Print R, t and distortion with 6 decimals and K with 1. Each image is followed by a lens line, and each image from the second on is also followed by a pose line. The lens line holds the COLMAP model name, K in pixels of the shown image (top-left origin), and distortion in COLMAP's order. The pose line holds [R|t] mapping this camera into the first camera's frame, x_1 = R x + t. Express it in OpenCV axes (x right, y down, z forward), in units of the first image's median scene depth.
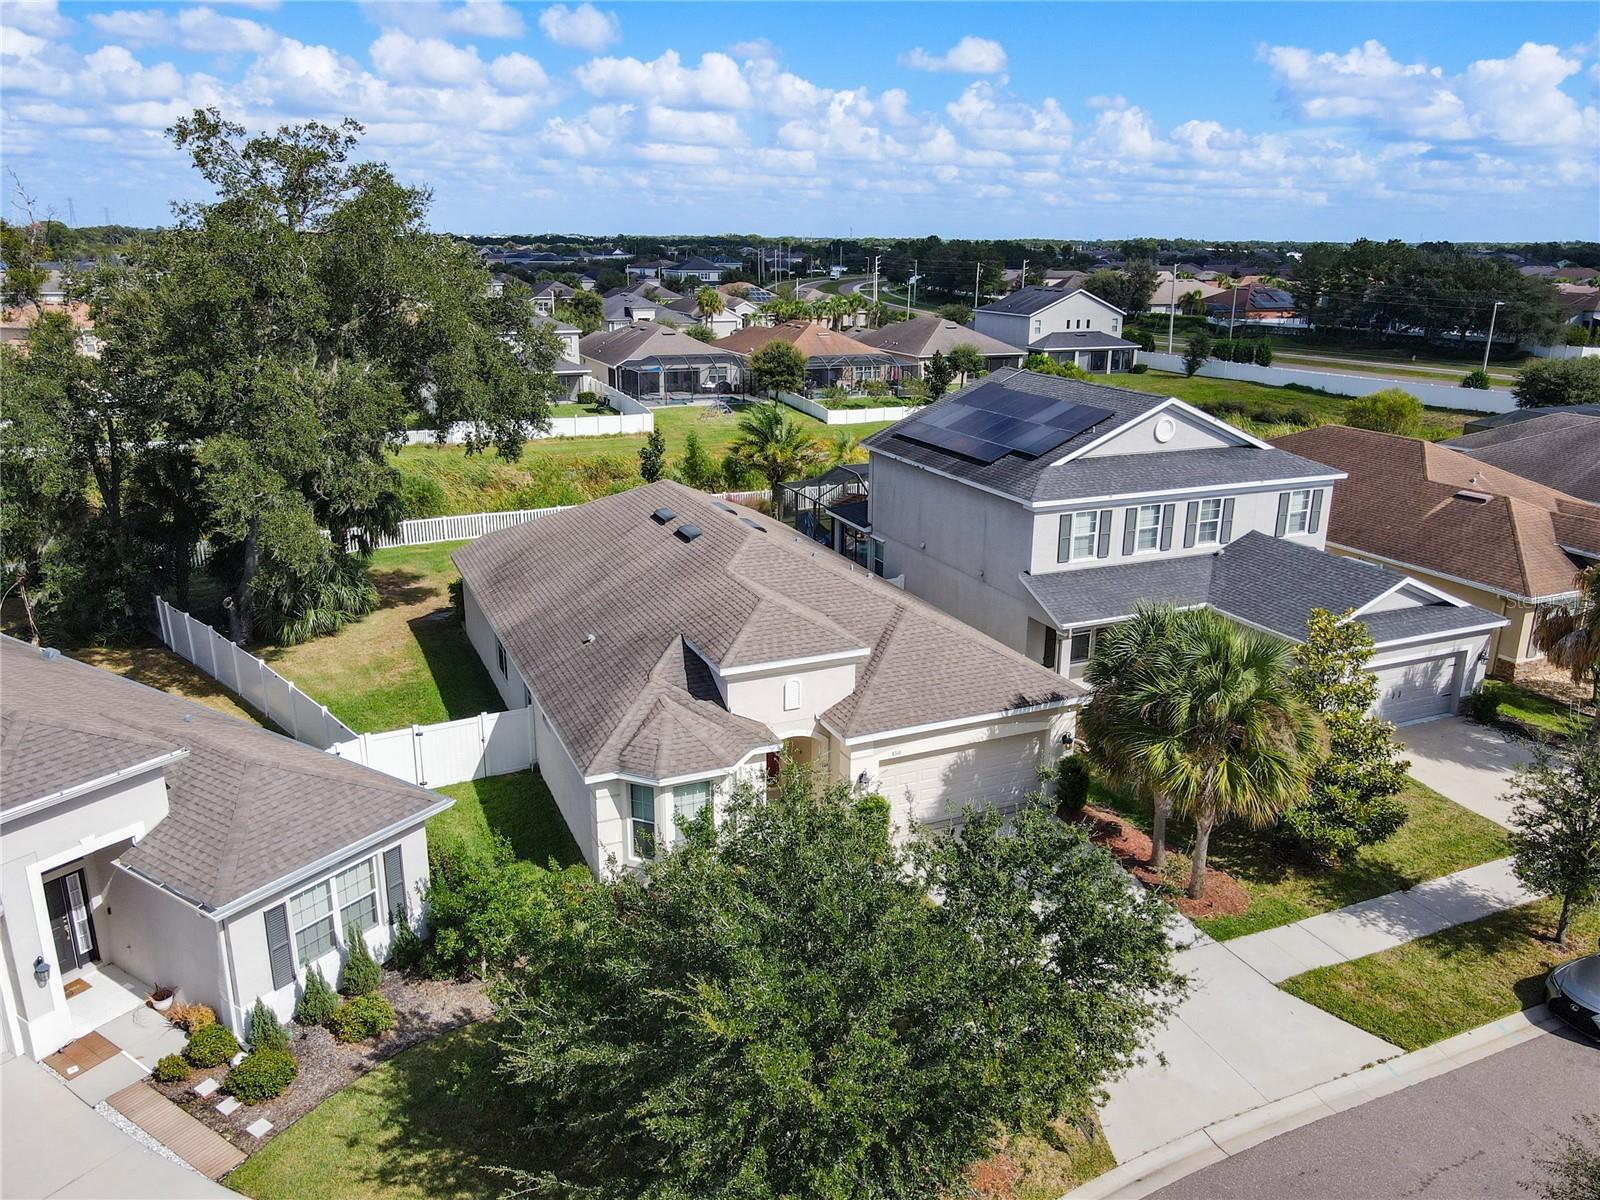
lens RADIAL K [[1162.0, 0, 804.1], [0, 1162.0, 604.4], [0, 0, 1]] dist [0.011554, 0.007953]
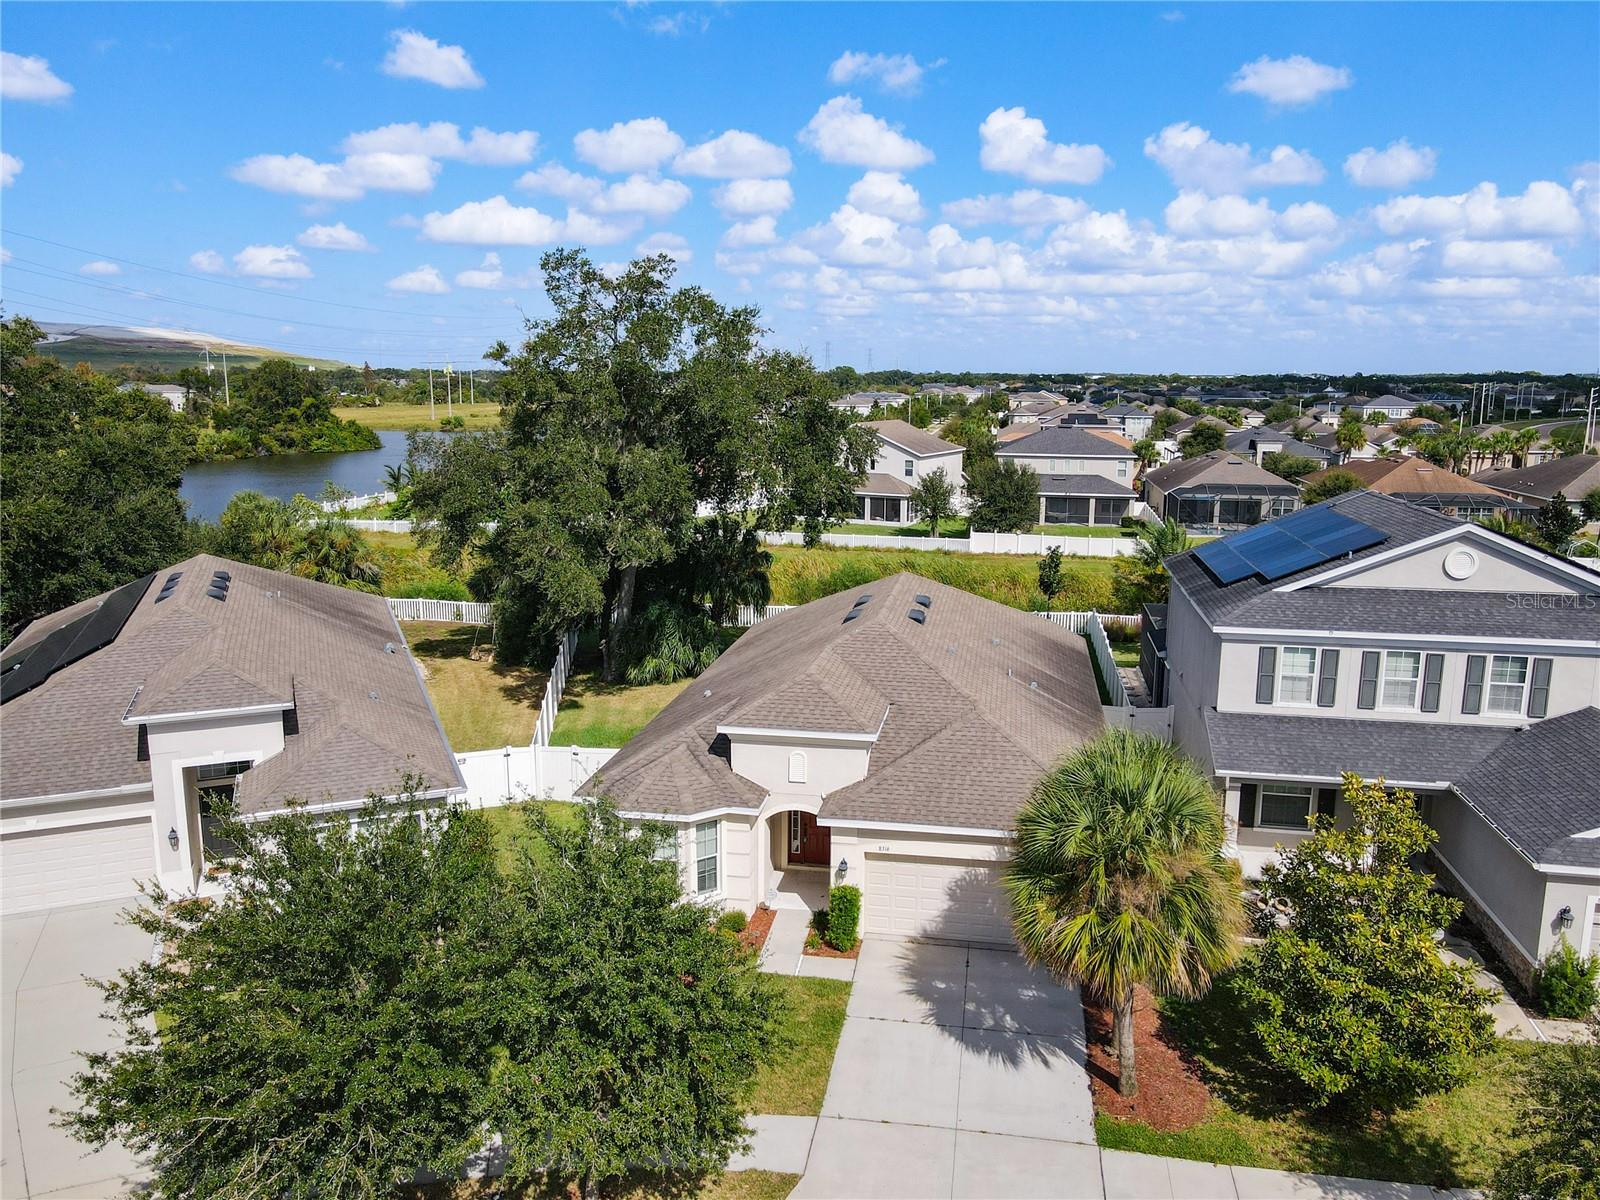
lens RADIAL K [[1162.0, 0, 804.1], [0, 1162.0, 604.4], [0, 0, 1]] dist [0.011554, 0.007953]
pose [[0.828879, 0.100695, -0.550291, 0.403241], [-0.162618, 0.984560, -0.064785, 0.002016], [0.535271, 0.143186, 0.832456, 0.106285]]
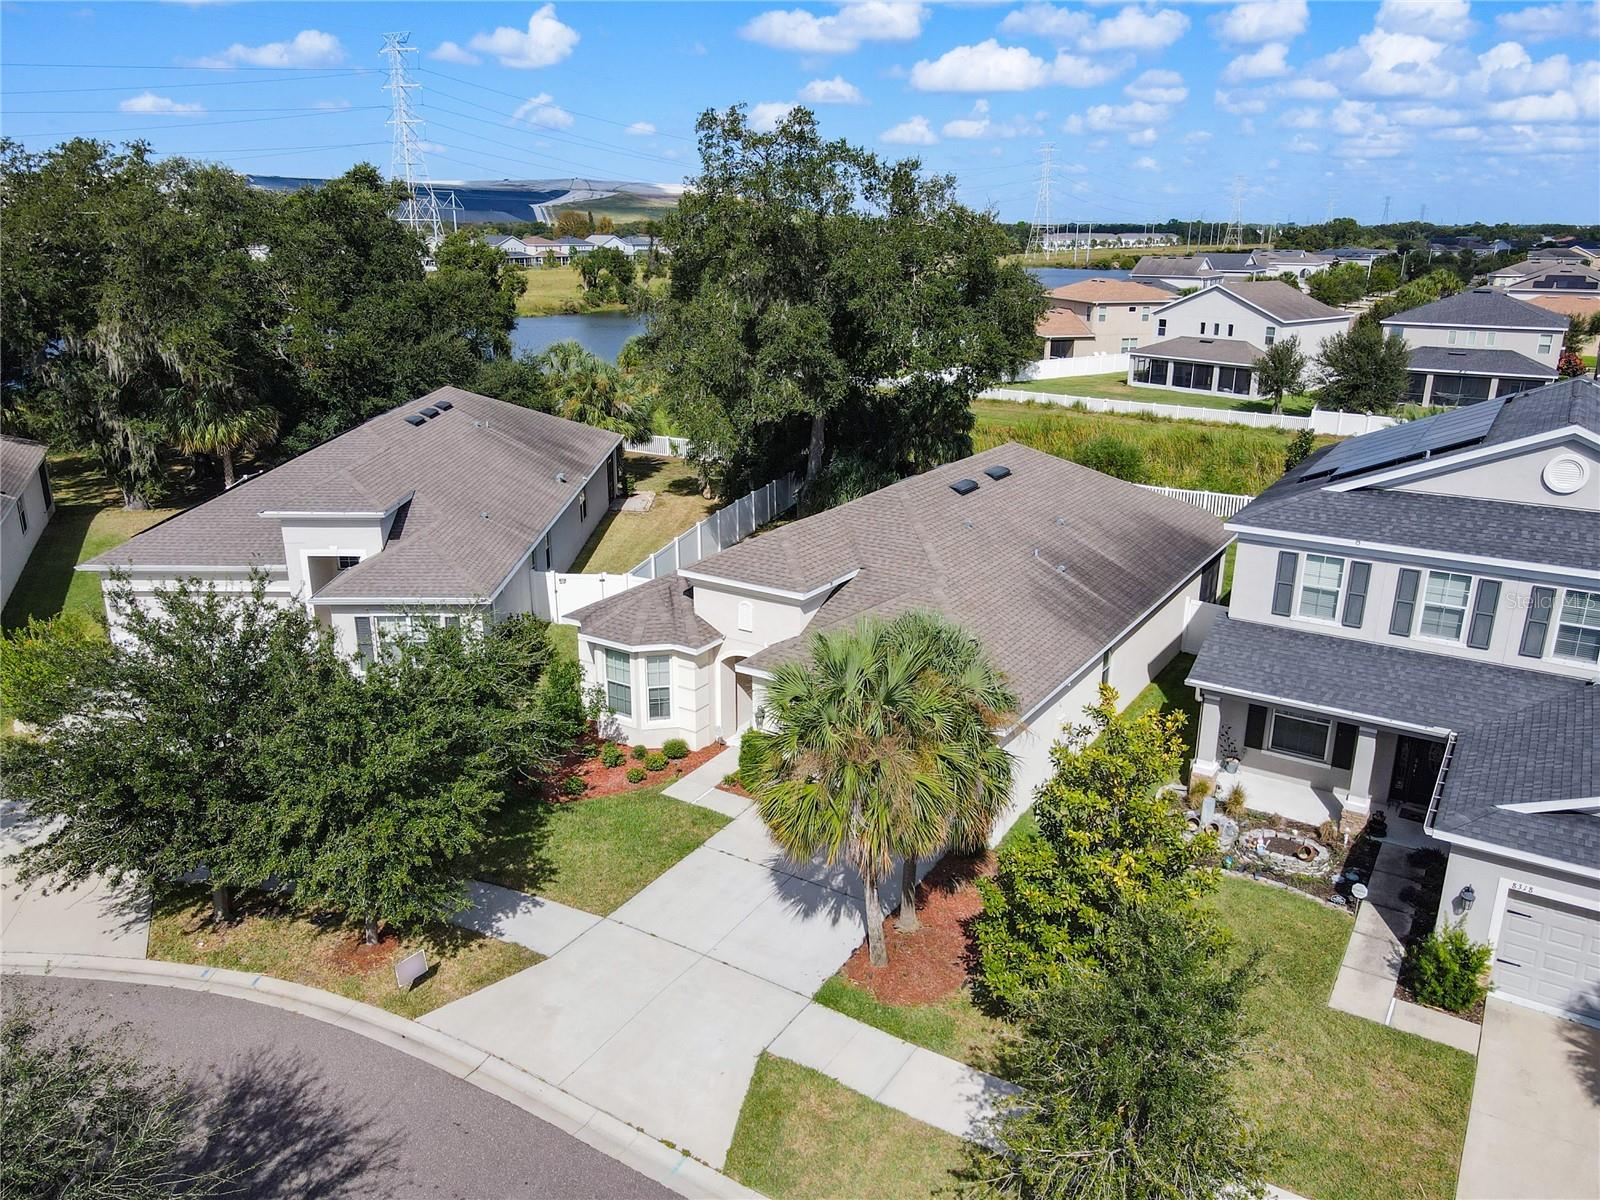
lens RADIAL K [[1145.8, 0, 800.0], [0, 1145.8, 600.0], [0, 0, 1]] dist [0.019023, 0.000822]
pose [[0.555797, 0.250517, -0.792673, 0.635420], [-0.249307, 0.959855, 0.128547, -0.063631], [0.793055, 0.126173, 0.595940, 0.310142]]
